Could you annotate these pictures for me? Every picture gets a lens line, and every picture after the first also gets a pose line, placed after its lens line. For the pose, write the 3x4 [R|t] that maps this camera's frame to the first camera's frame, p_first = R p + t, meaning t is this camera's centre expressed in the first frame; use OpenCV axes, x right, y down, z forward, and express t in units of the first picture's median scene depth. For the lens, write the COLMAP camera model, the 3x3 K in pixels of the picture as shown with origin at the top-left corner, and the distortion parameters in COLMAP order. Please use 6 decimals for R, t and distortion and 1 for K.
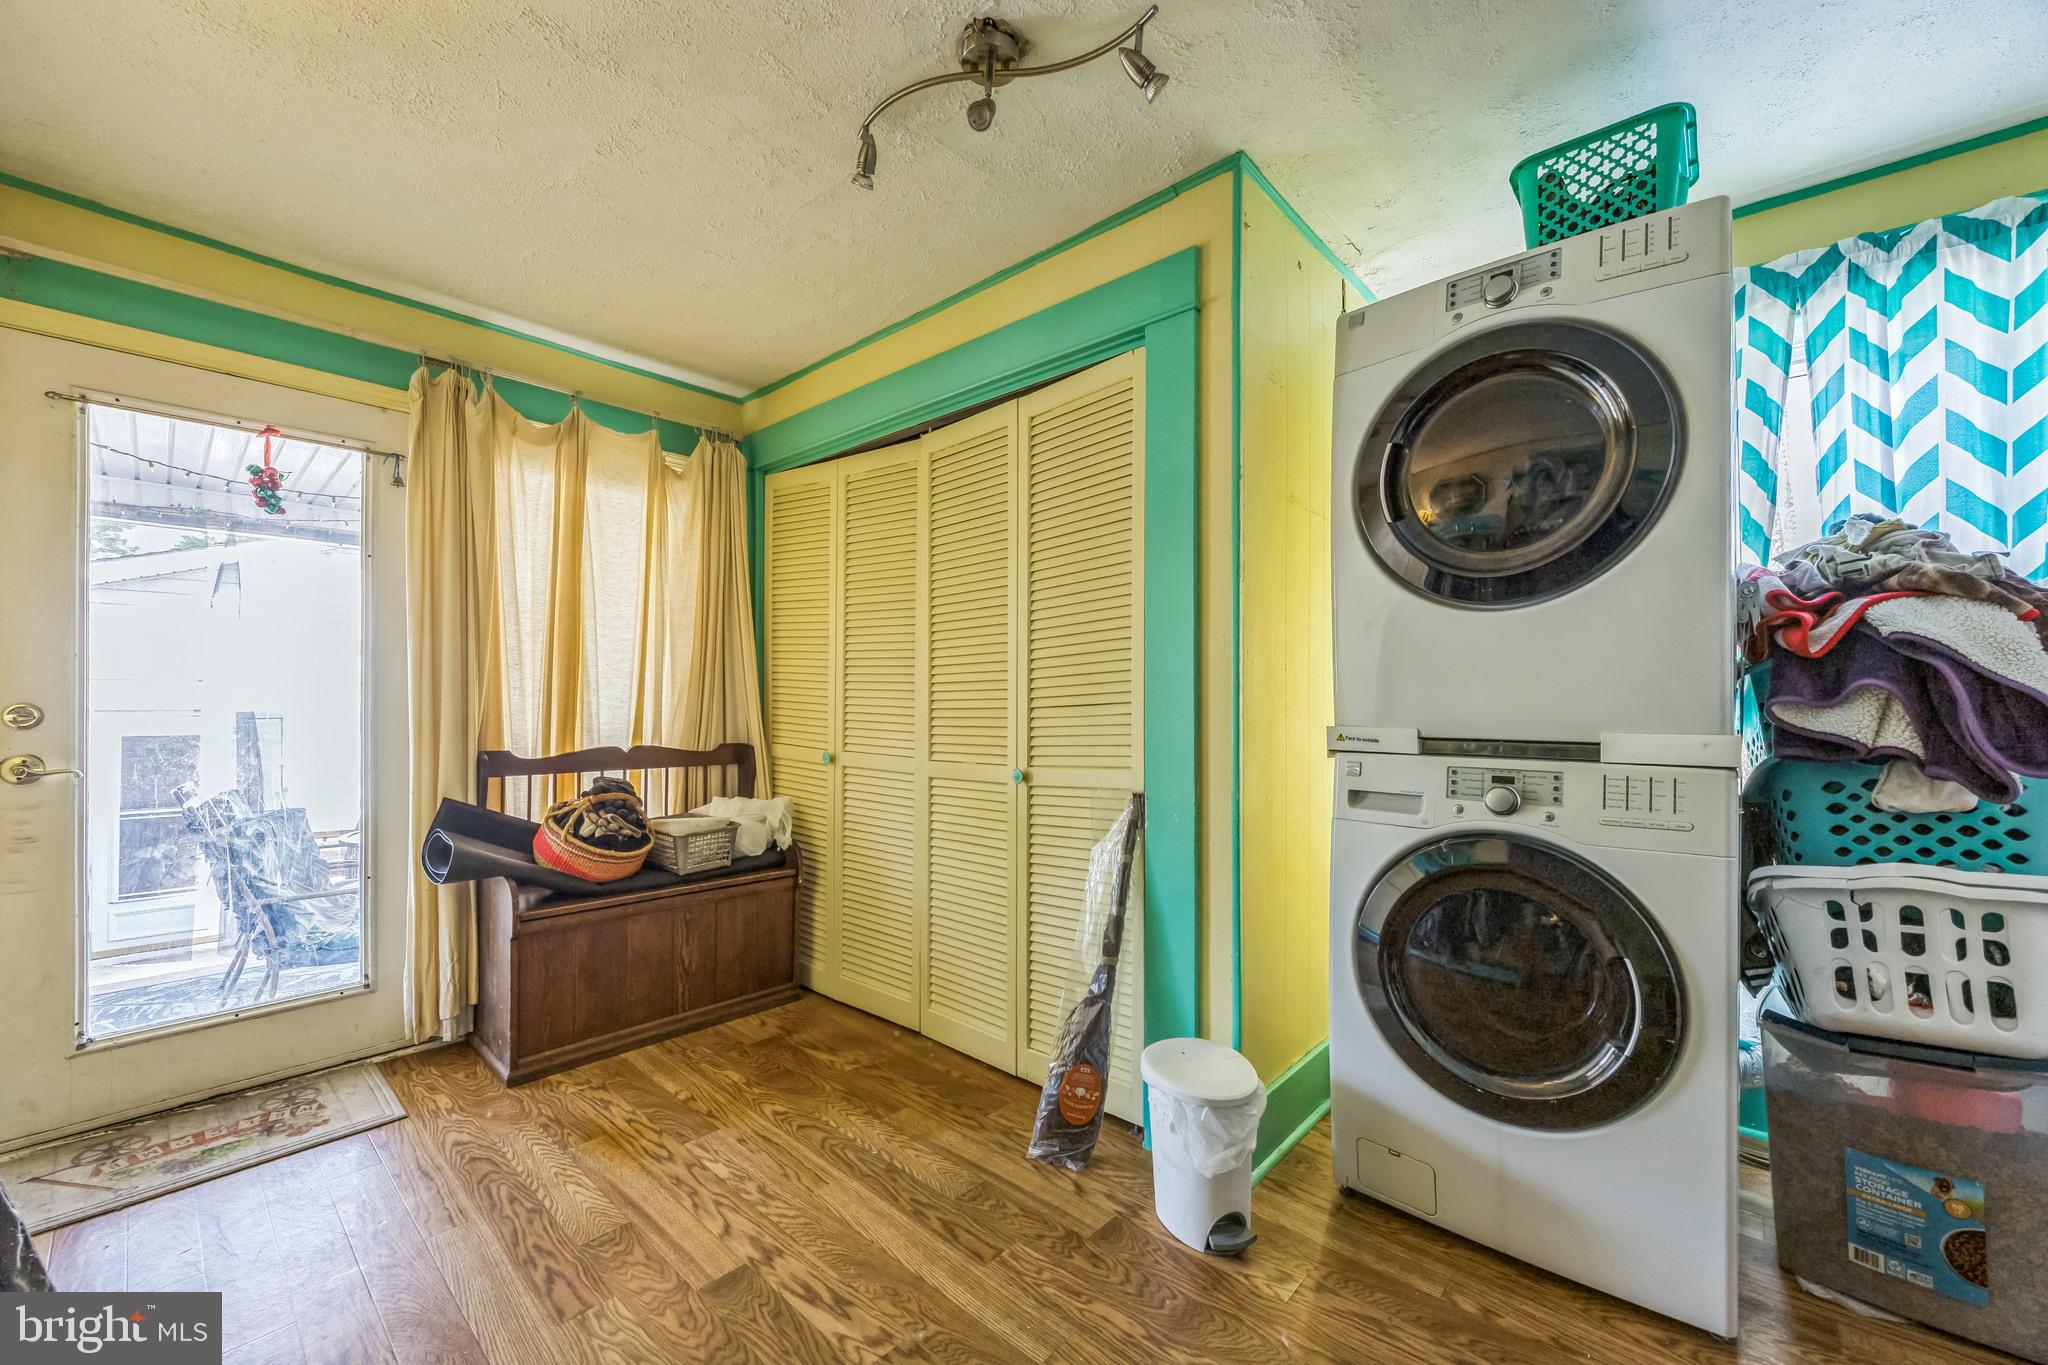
lens RADIAL K [[785.0, 0, 1032.9], [0, 785.0, 681.7], [0, 0, 1]] dist [-0.003068, 0.000161]
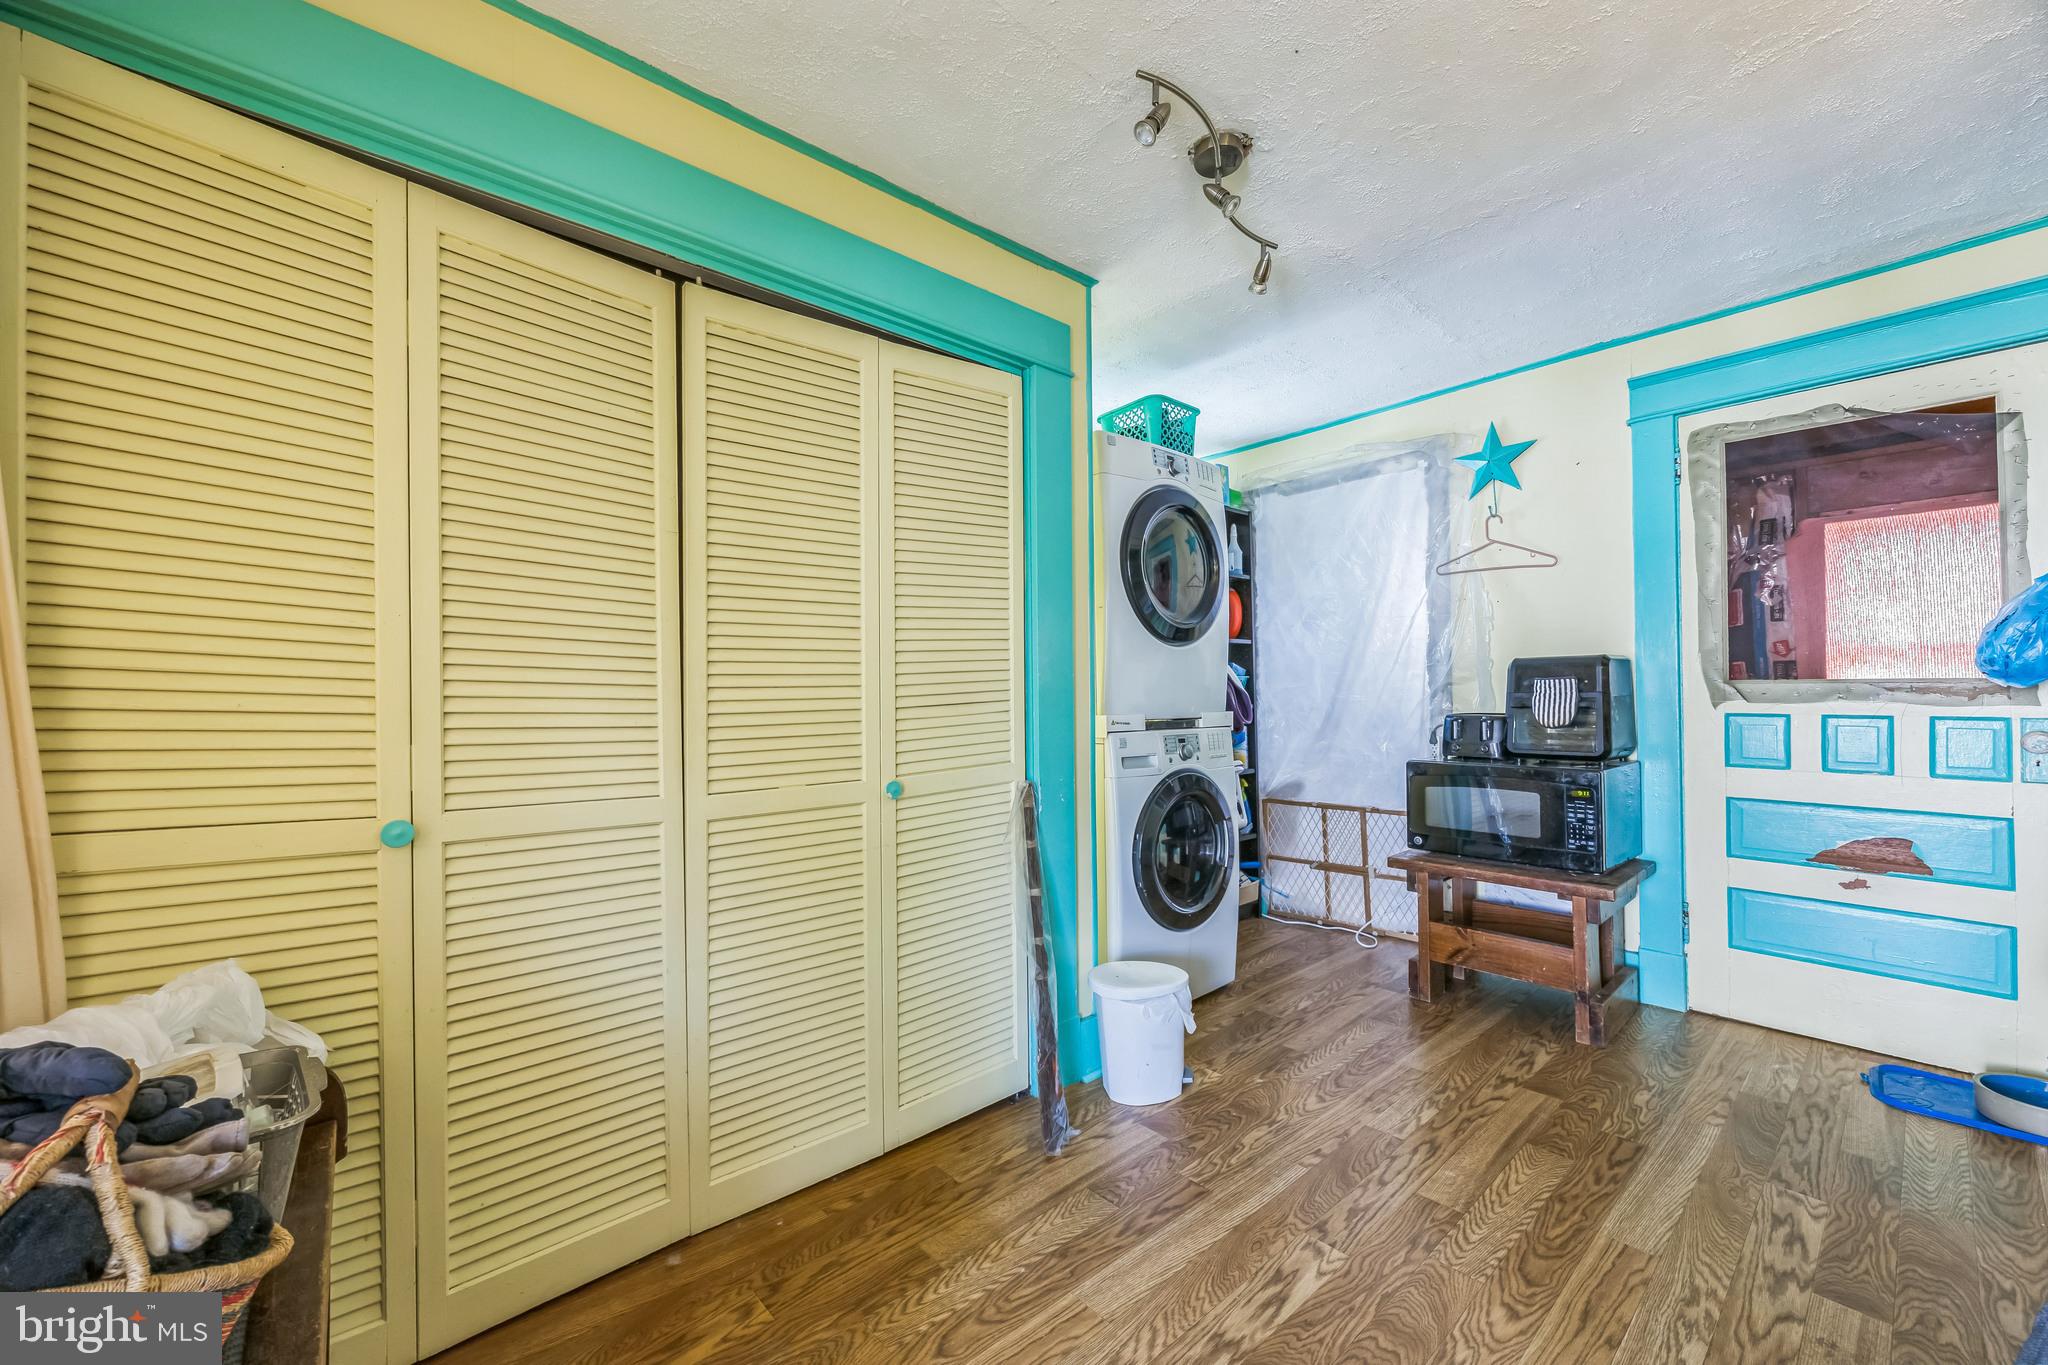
lens RADIAL K [[799.7, 0, 1015.7], [0, 799.7, 680.5], [0, 0, 1]] dist [-0.002759, -0.001156]
pose [[0.132369, 0.025831, 0.990864, -1.082239], [-0.007544, 0.999658, -0.025052, 0.030381], [-0.991172, -0.004159, 0.132518, 0.964045]]
